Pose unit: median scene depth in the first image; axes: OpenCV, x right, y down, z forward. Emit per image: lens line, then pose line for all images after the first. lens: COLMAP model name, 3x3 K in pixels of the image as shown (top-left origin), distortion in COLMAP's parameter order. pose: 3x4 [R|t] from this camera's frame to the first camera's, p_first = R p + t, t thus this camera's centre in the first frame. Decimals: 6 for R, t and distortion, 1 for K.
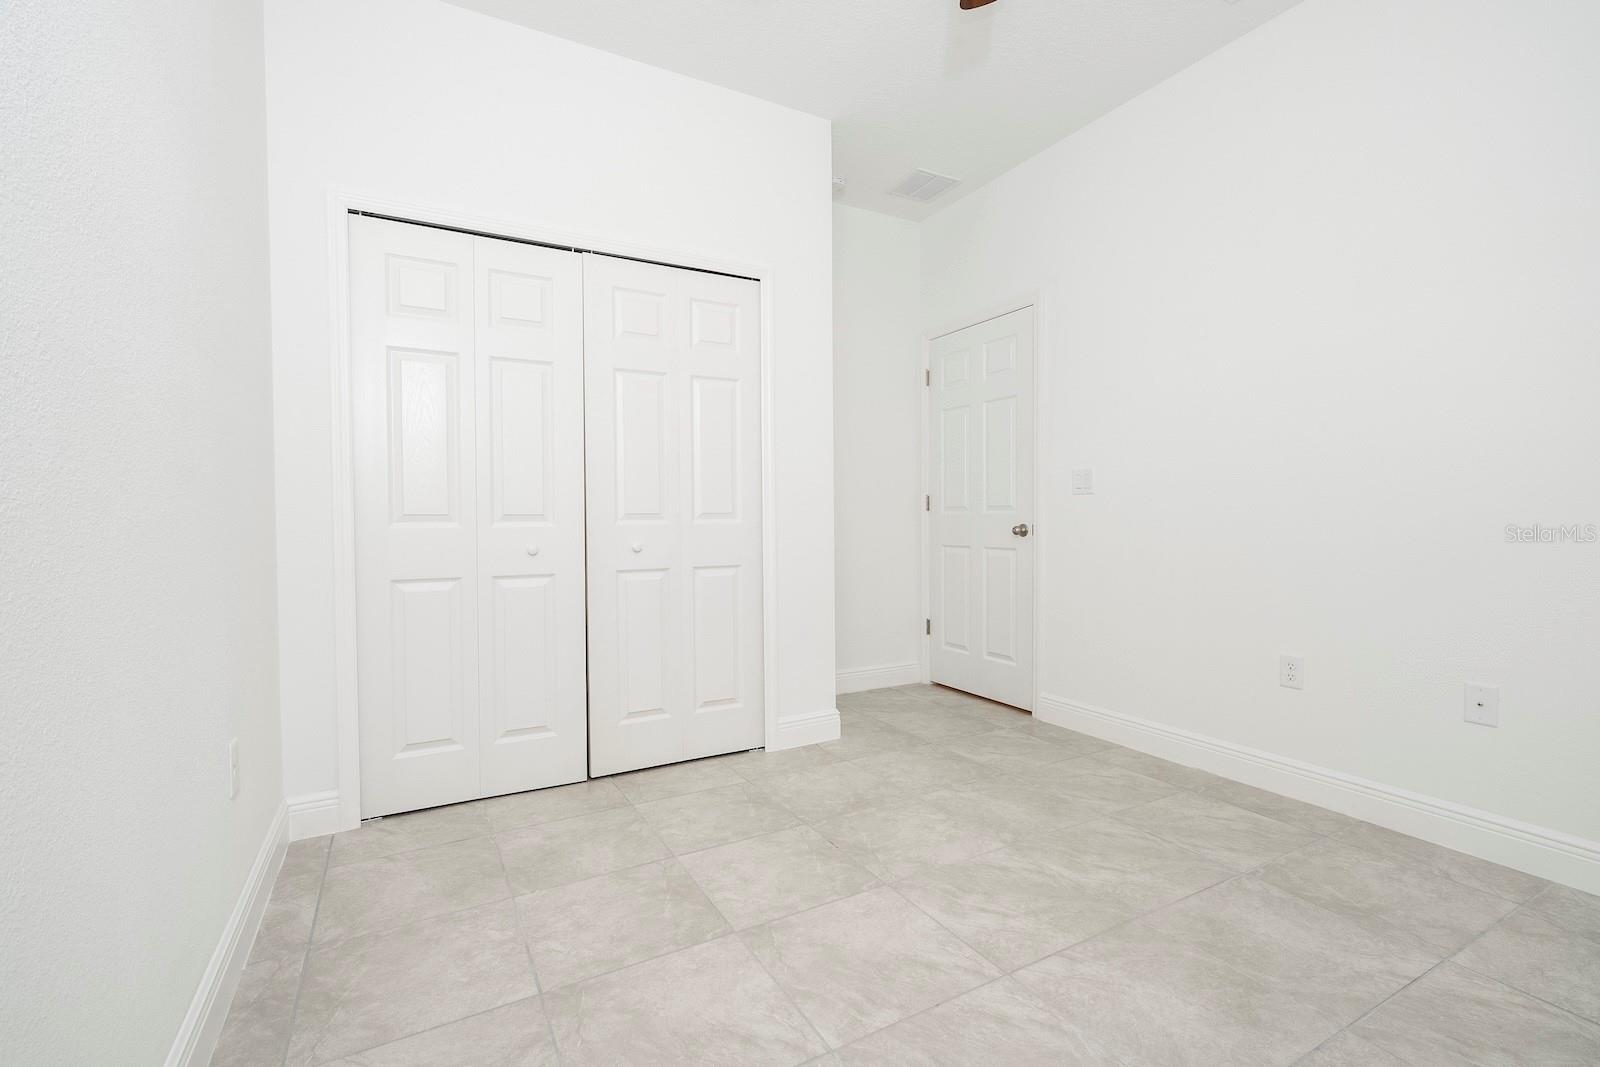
lens RADIAL K [[721.4, 0, 805.1], [0, 721.4, 533.3], [0, 0, 1]] dist [-0.005069, 0.003124]
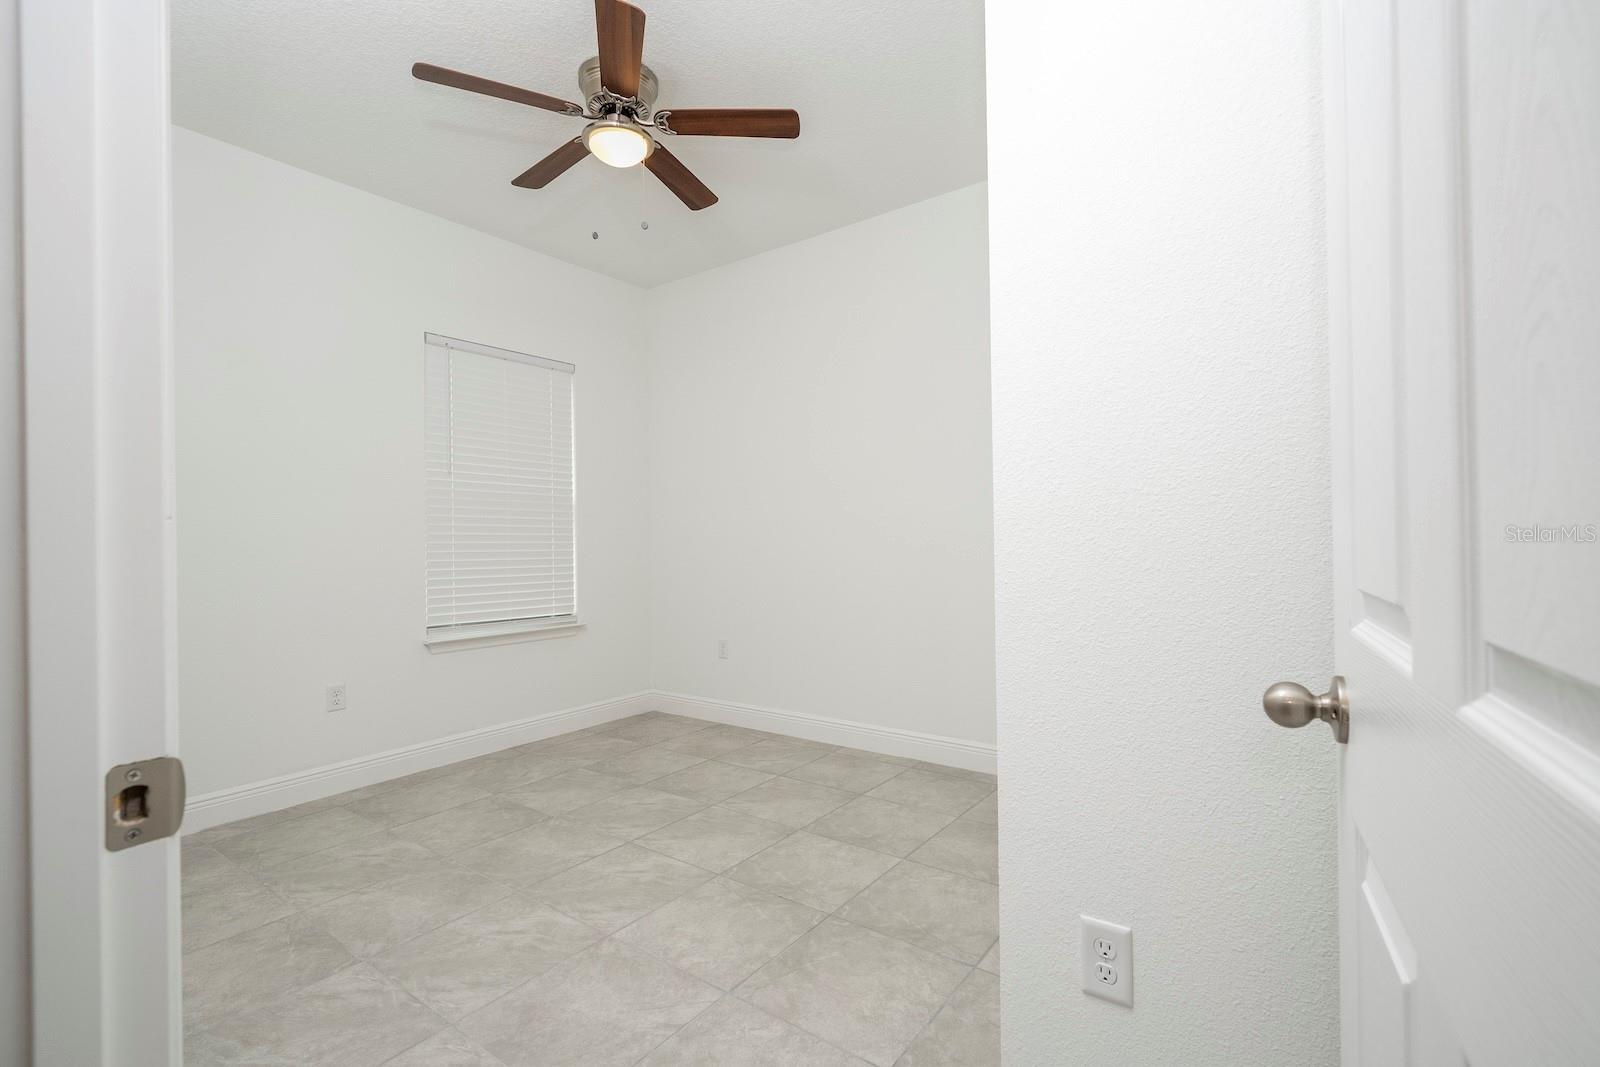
lens RADIAL K [[721.4, 0, 805.1], [0, 721.4, 533.3], [0, 0, 1]] dist [-0.005069, 0.003124]
pose [[-0.910330, 0.018649, -0.413462, 0.425156], [0.012133, 0.999757, 0.018379, -0.097822], [0.413705, 0.011714, -0.910336, 1.942569]]
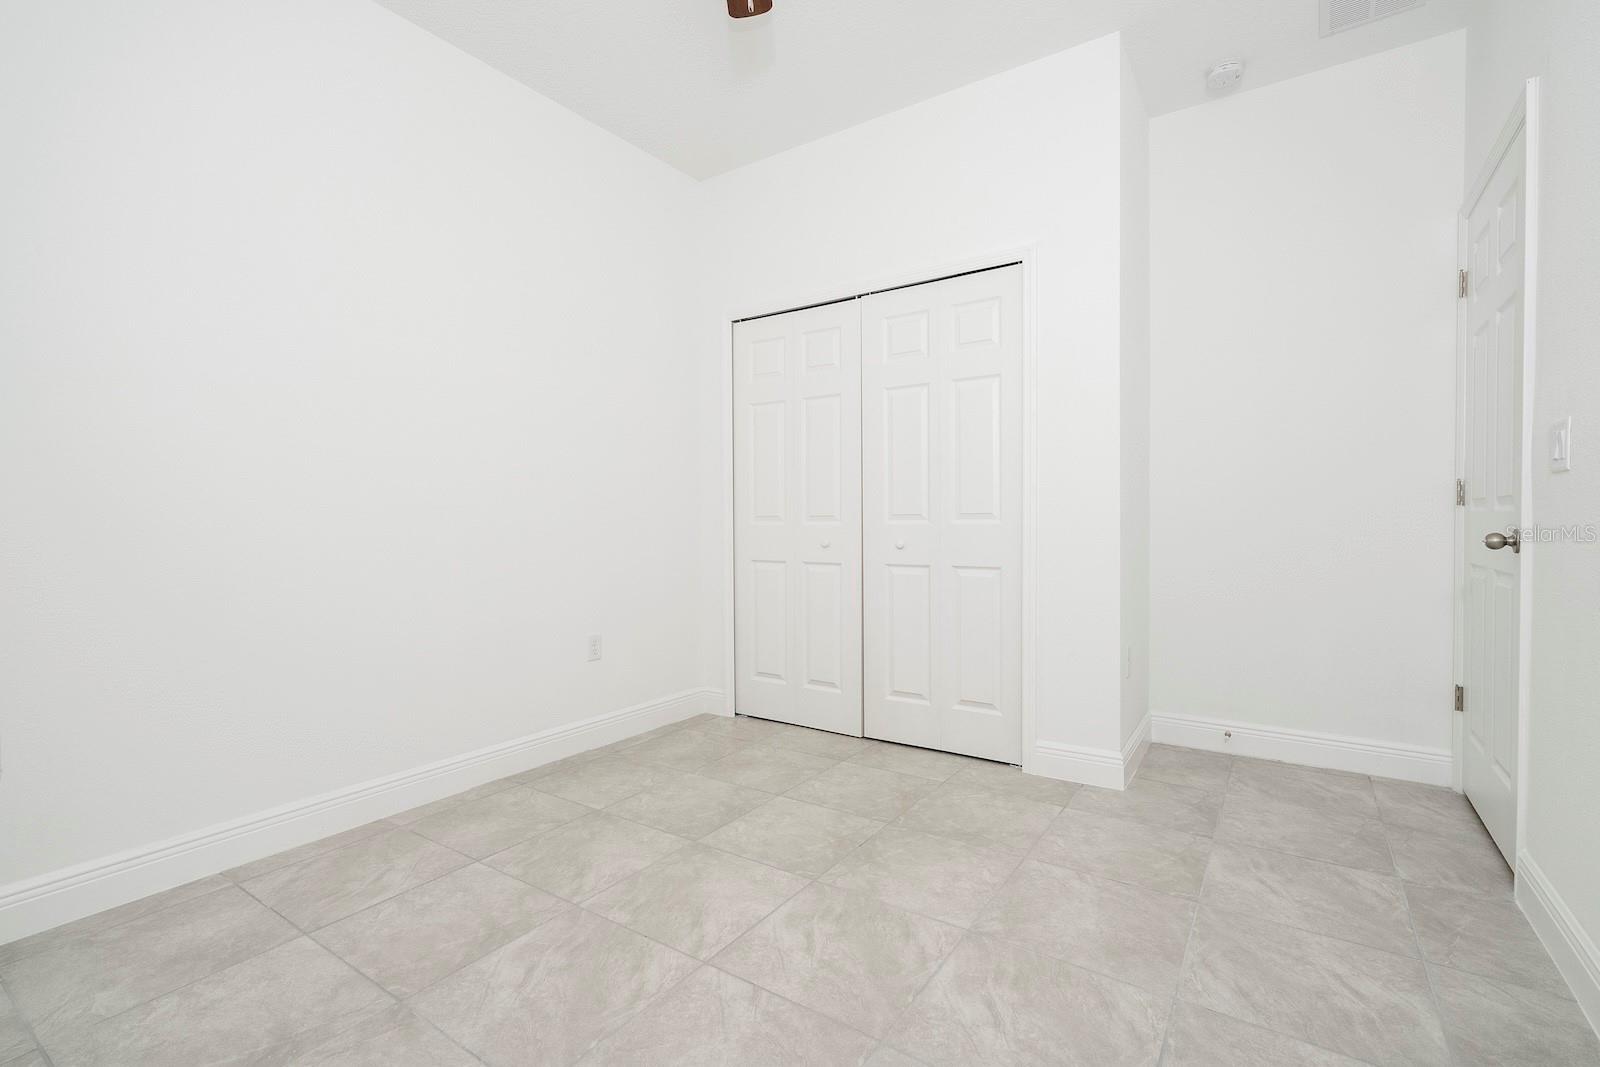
lens RADIAL K [[721.4, 0, 805.1], [0, 721.4, 533.3], [0, 0, 1]] dist [-0.005069, 0.003124]
pose [[0.447296, 0.021093, -0.894137, 0.906652], [-0.015859, 0.999752, 0.015650, -0.017103], [0.894245, 0.007180, 0.447520, 0.475722]]
